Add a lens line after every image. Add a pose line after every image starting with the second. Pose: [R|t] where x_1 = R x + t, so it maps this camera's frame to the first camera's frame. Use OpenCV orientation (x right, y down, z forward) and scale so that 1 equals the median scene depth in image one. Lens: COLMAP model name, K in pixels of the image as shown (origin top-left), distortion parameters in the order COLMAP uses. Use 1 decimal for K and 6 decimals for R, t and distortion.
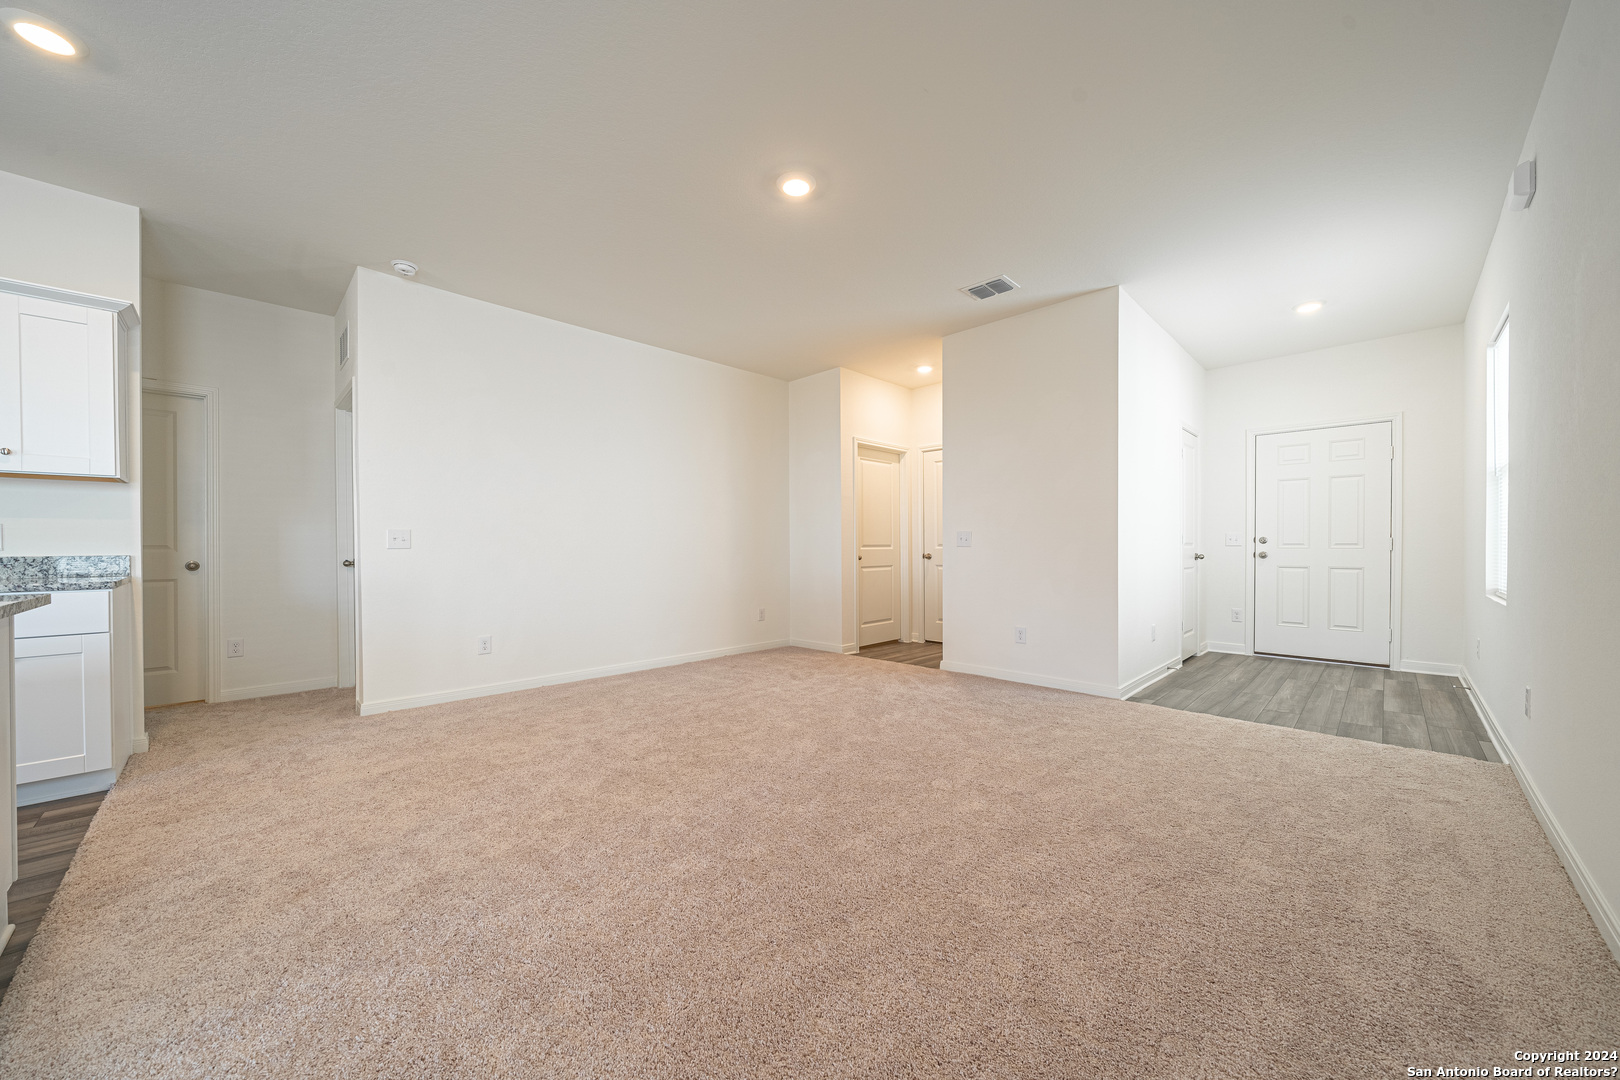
lens RADIAL K [[588.2, 0, 808.3], [0, 588.2, 552.6], [0, 0, 1]] dist [-0.002635, 0.000062]
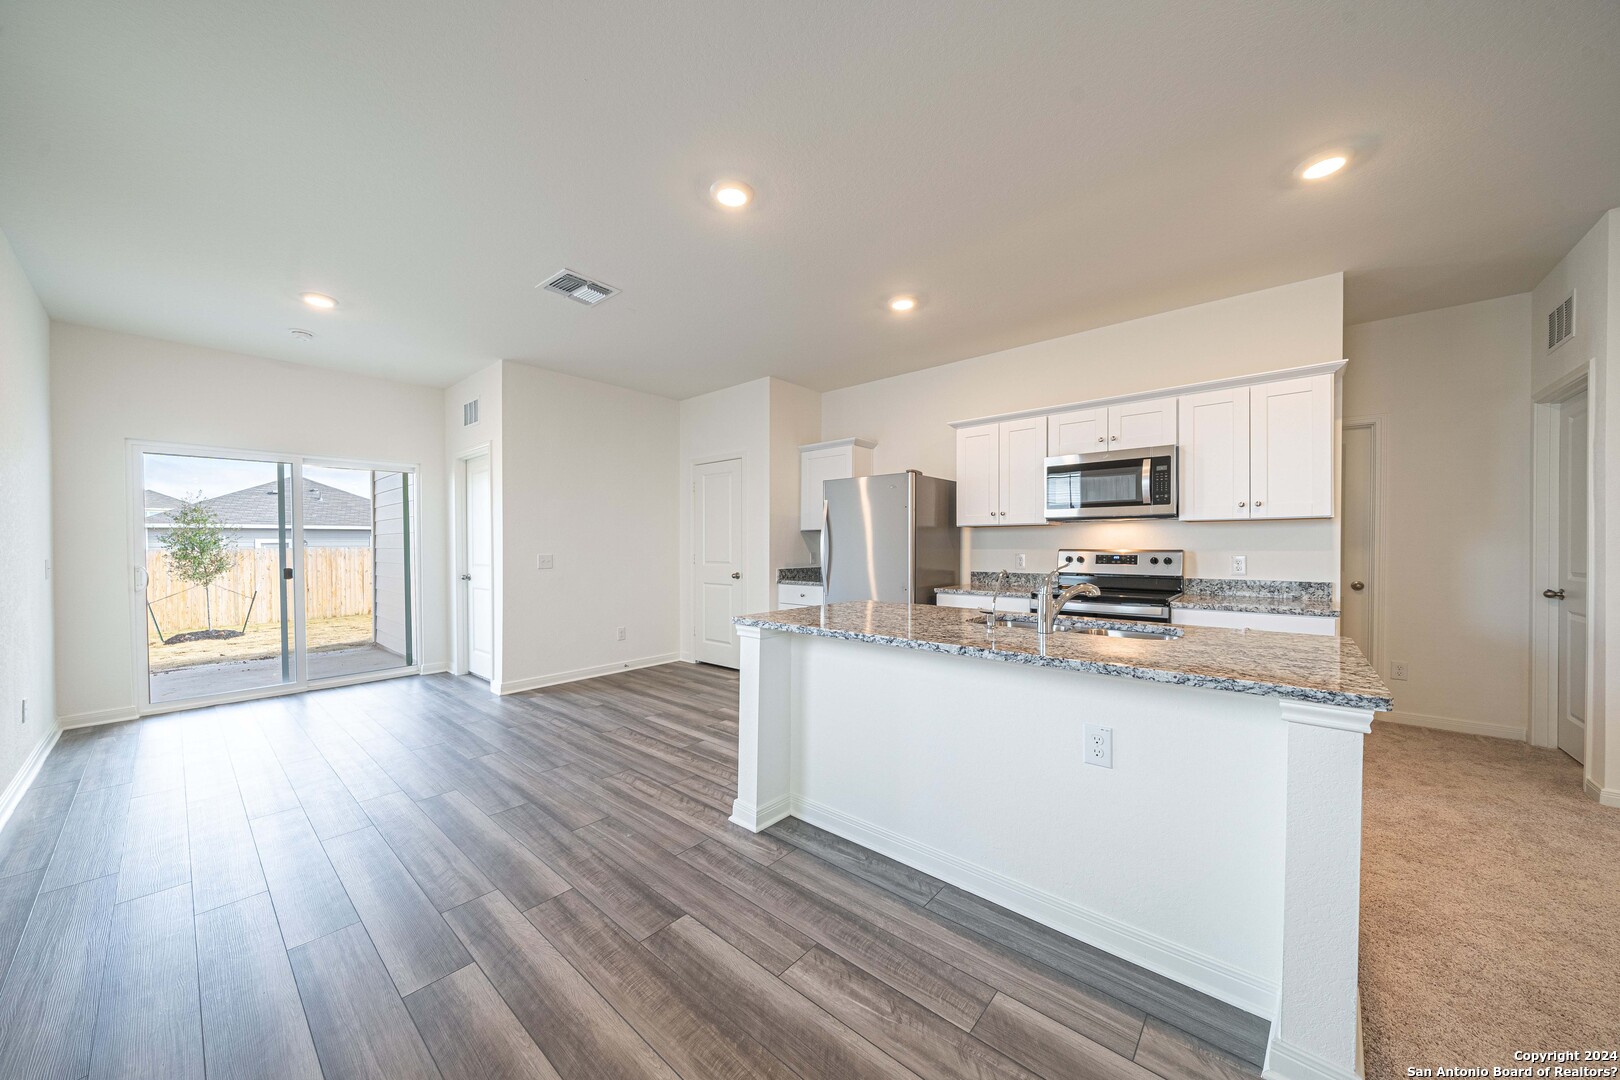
lens RADIAL K [[556.0, 0, 807.3], [0, 556.0, 548.3], [0, 0, 1]] dist [-0.005109, -0.000153]
pose [[0.072561, 0.008587, -0.997327, -0.095965], [-0.005042, 0.999953, 0.008242, -0.039593], [0.997351, 0.004431, 0.072601, -0.058479]]
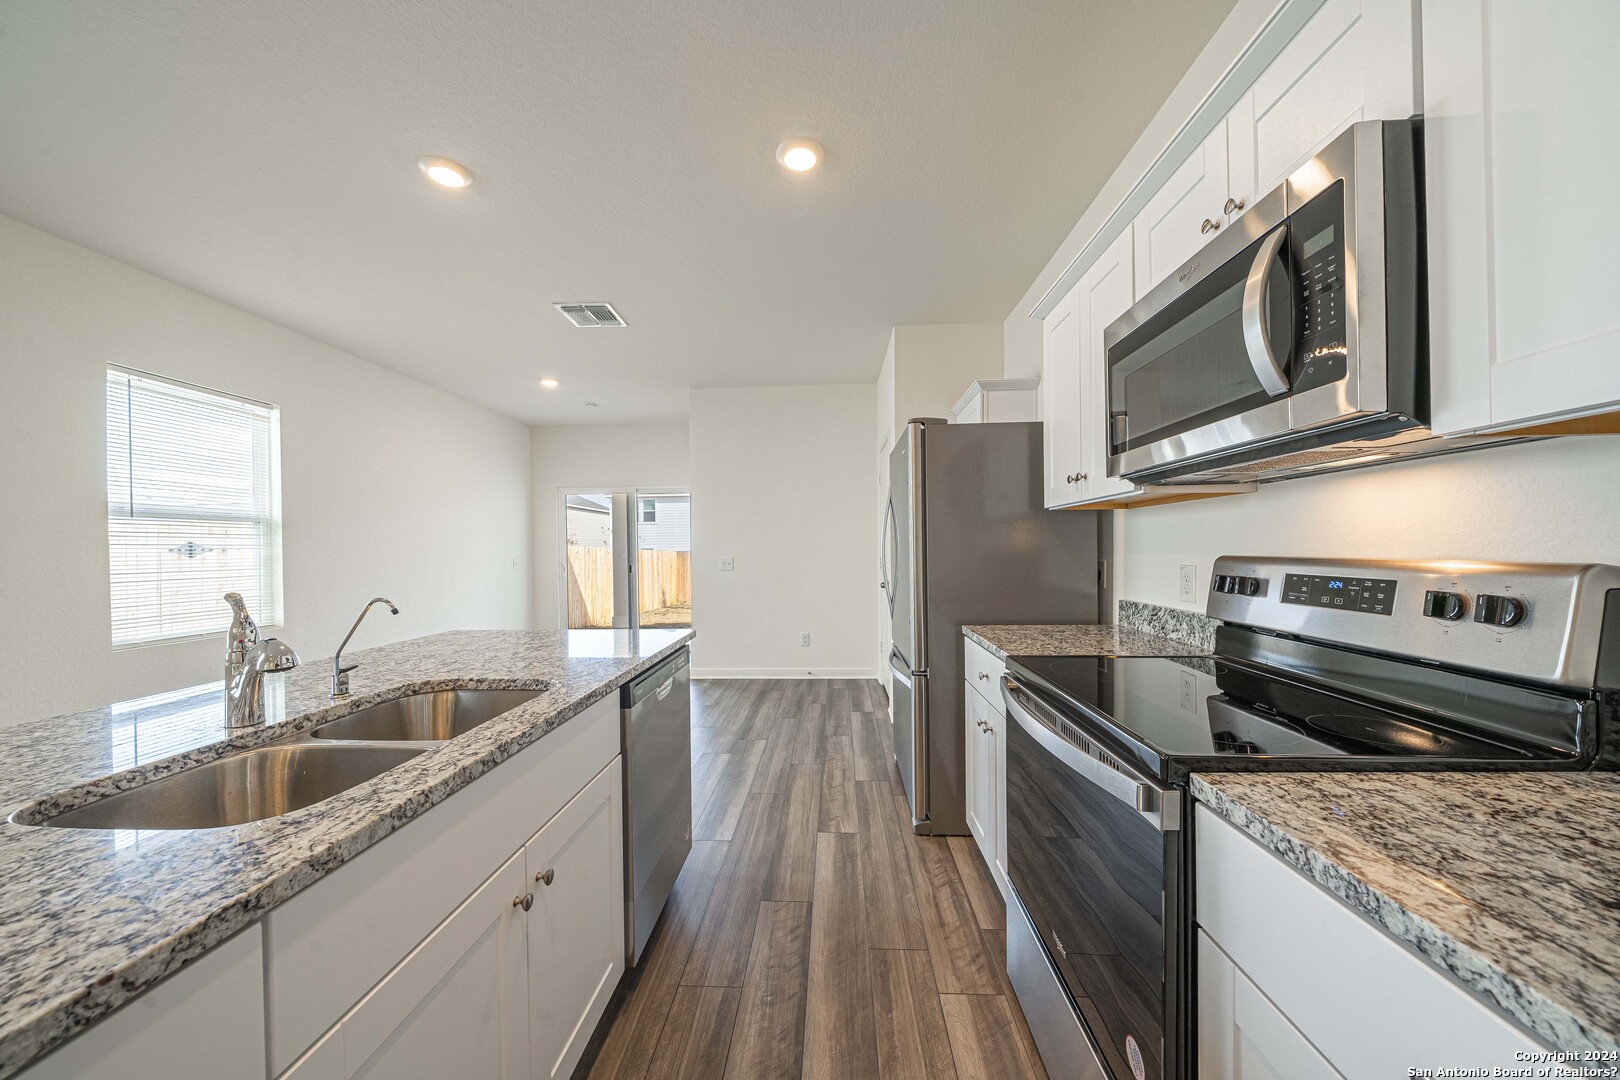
lens RADIAL K [[555.4, 0, 809.0], [0, 555.4, 550.9], [0, 0, 1]] dist [-0.008934, -0.000037]
pose [[-0.745130, 0.015158, -0.666747, -0.519513], [0.009837, 0.999883, 0.011738, -0.041963], [0.666846, 0.002188, -0.745192, 0.459215]]
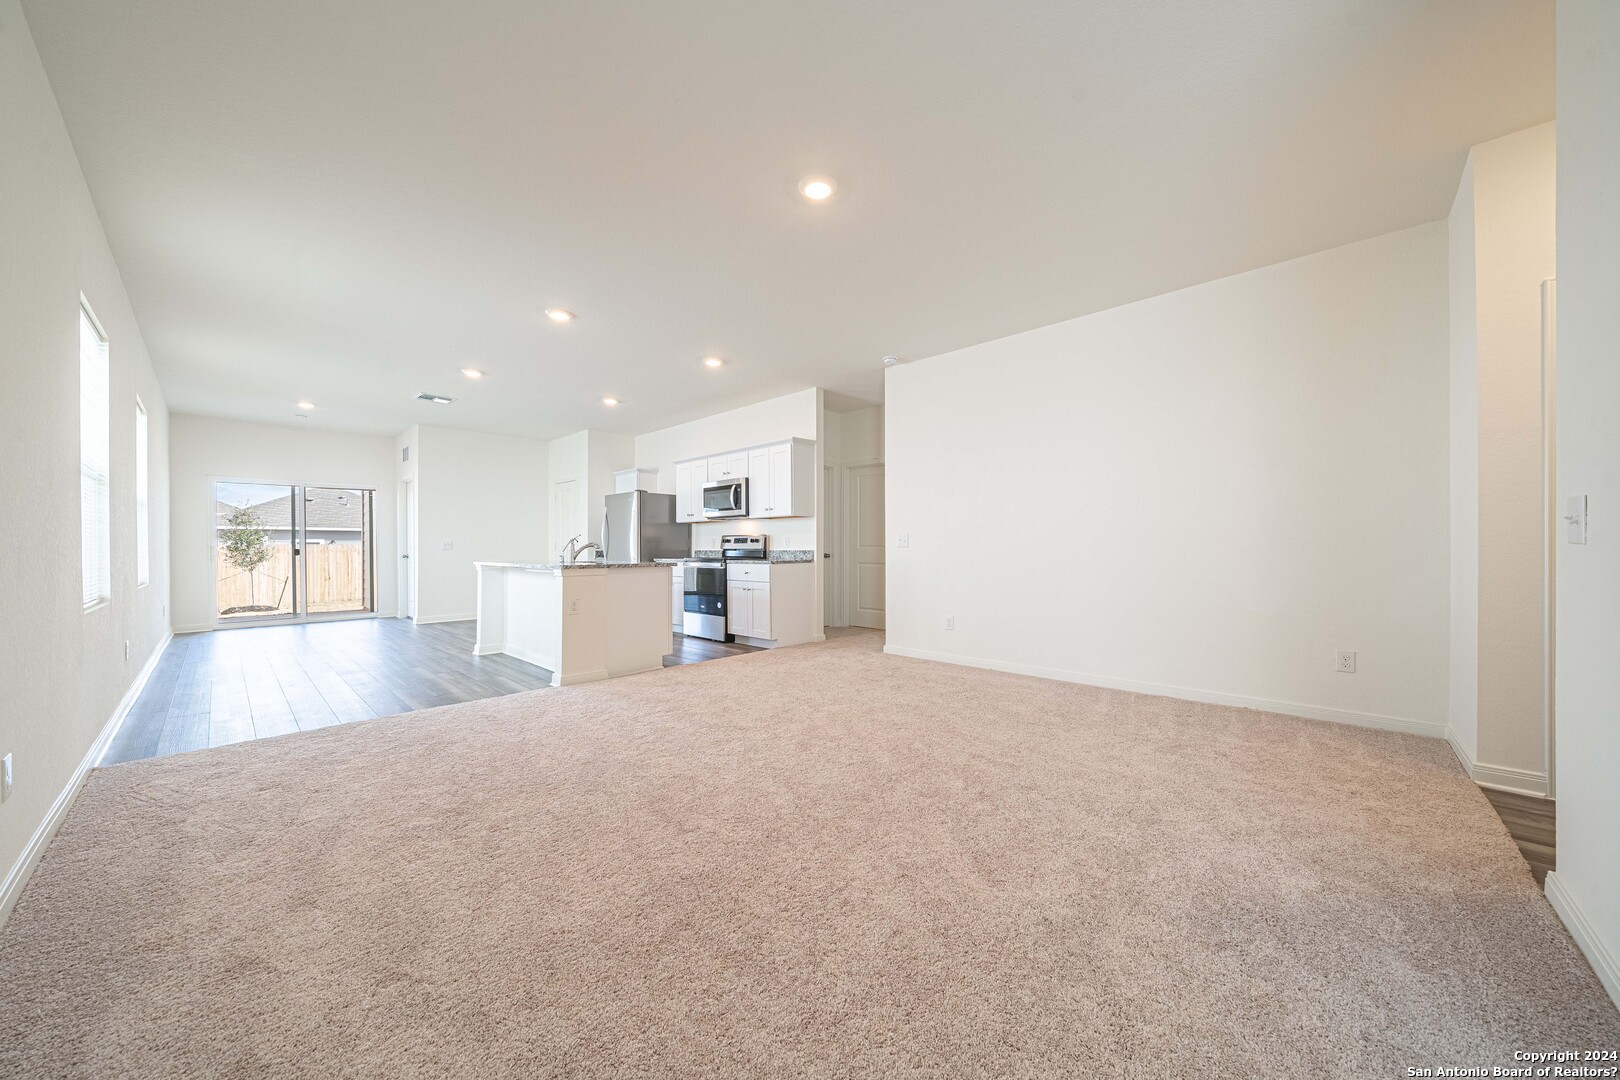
lens RADIAL K [[555.4, 0, 809.0], [0, 555.4, 550.9], [0, 0, 1]] dist [-0.008934, -0.000037]
pose [[0.035819, 0.008739, -0.999320, 0.546828], [-0.004101, 0.999955, 0.008598, -0.006449], [0.999350, 0.003790, 0.035854, 0.554720]]
